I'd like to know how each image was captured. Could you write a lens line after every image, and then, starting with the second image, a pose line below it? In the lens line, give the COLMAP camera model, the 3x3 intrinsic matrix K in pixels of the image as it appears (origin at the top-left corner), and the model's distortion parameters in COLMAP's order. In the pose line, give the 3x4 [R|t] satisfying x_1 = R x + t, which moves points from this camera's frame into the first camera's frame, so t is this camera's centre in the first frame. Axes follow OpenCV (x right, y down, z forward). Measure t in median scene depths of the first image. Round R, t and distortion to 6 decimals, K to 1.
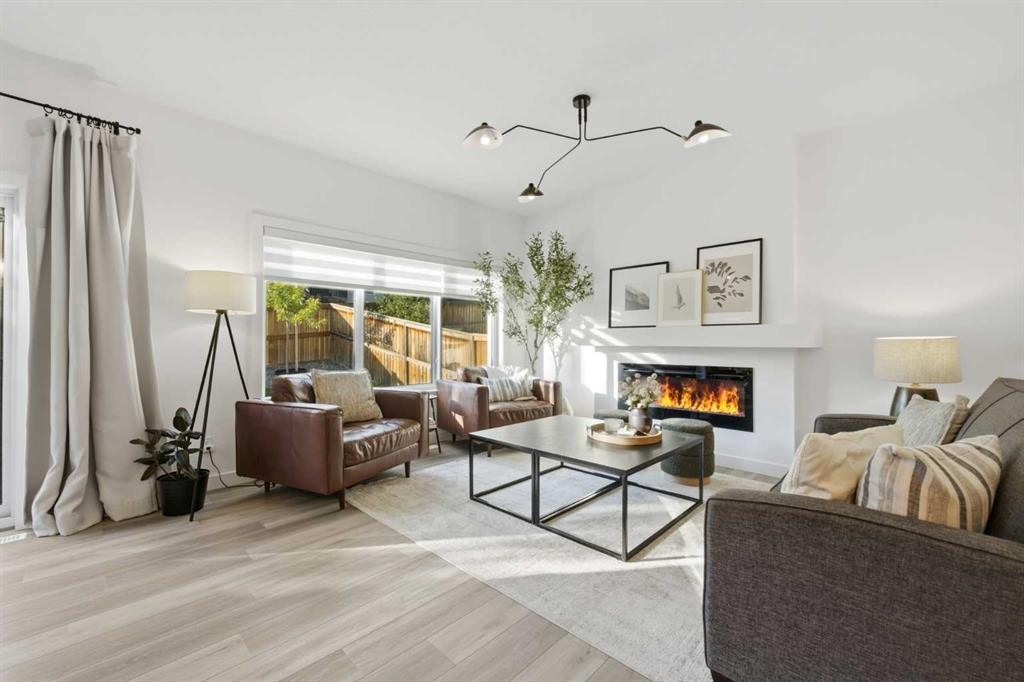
lens RADIAL K [[421.1, 0, 516.6], [0, 421.1, 339.9], [0, 0, 1]] dist [-0.002875, -0.000334]
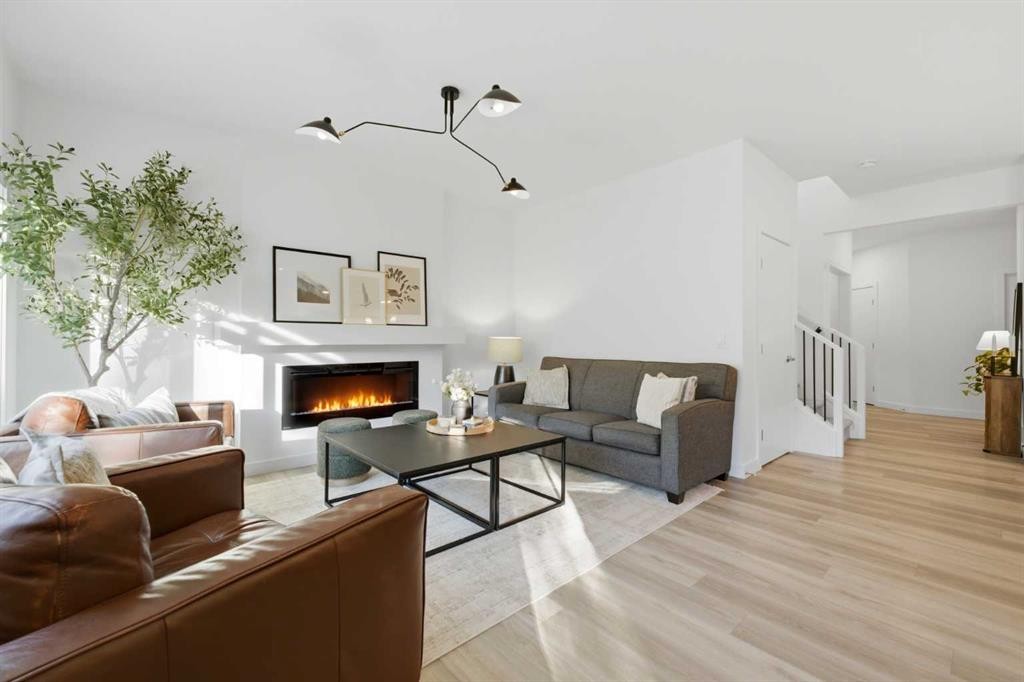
lens RADIAL K [[421.1, 0, 511.4], [0, 421.1, 335.6], [0, 0, 1]] dist [-0.002875, -0.000334]
pose [[0.076797, 0.008803, 0.997008, -0.686217], [-0.007557, 0.999937, -0.008247, 0.000312], [-0.997018, -0.006901, 0.076859, 0.667418]]
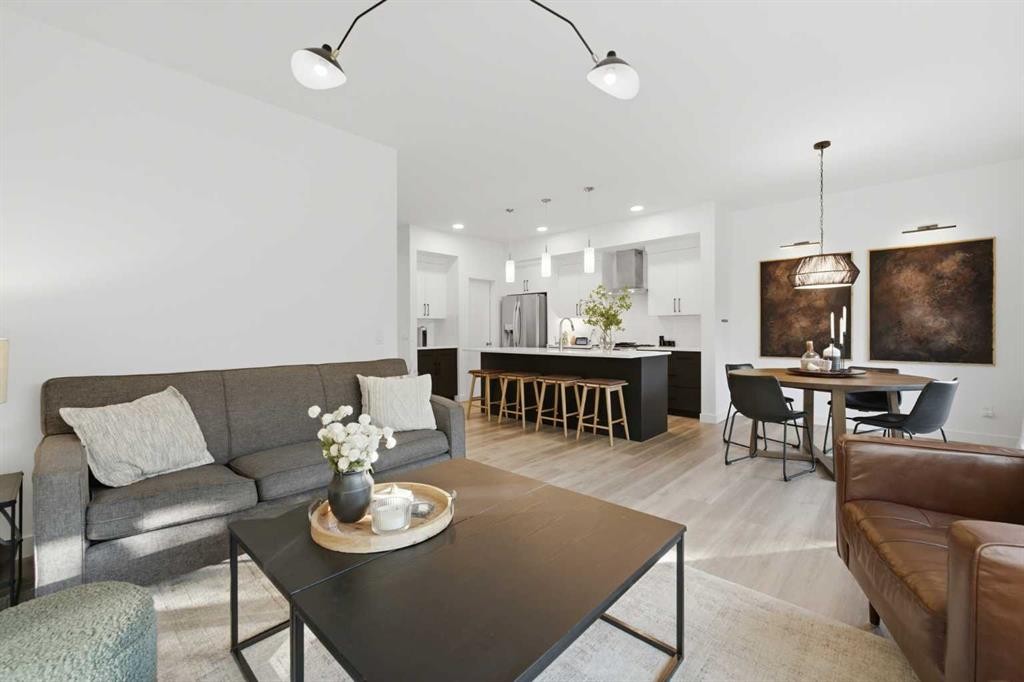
lens RADIAL K [[421.1, 0, 515.0], [0, 421.1, 333.1], [0, 0, 1]] dist [-0.002875, -0.000334]
pose [[-0.999713, 0.003500, -0.023706, 0.088574], [0.003499, 0.999994, 0.000070, -0.006819], [0.023706, -0.000013, -0.999719, 1.301750]]
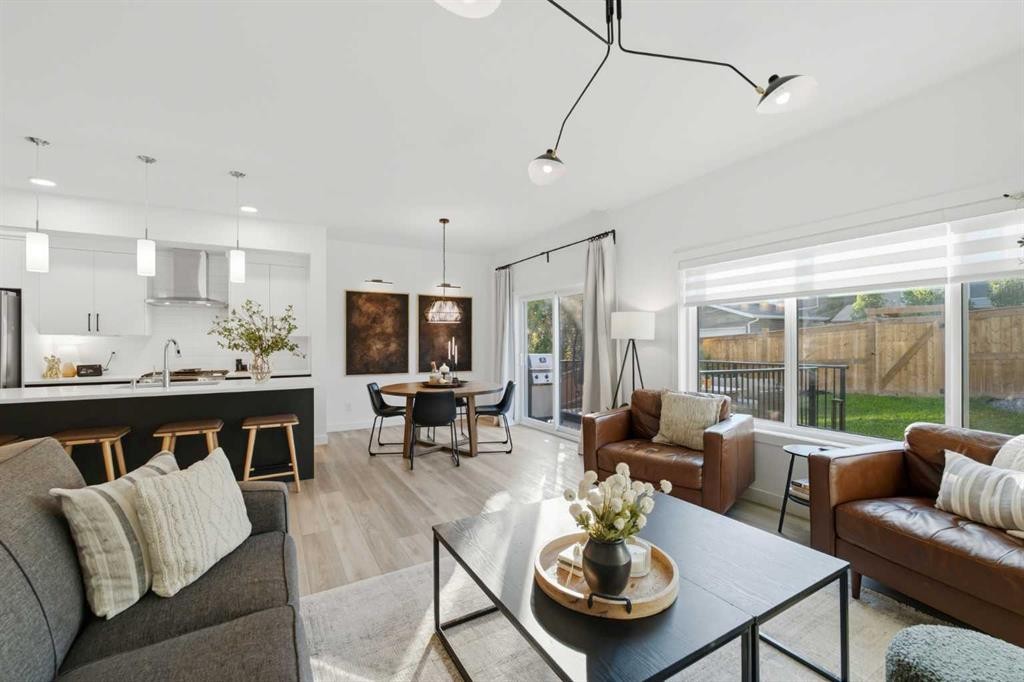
lens RADIAL K [[421.1, 0, 511.6], [0, 421.1, 343.6], [0, 0, 1]] dist [-0.002875, -0.000334]
pose [[-0.279057, 0.001050, -0.960274, 0.663810], [0.006189, 0.999981, -0.000705, -0.045984], [0.960255, -0.006140, -0.279058, 0.878272]]
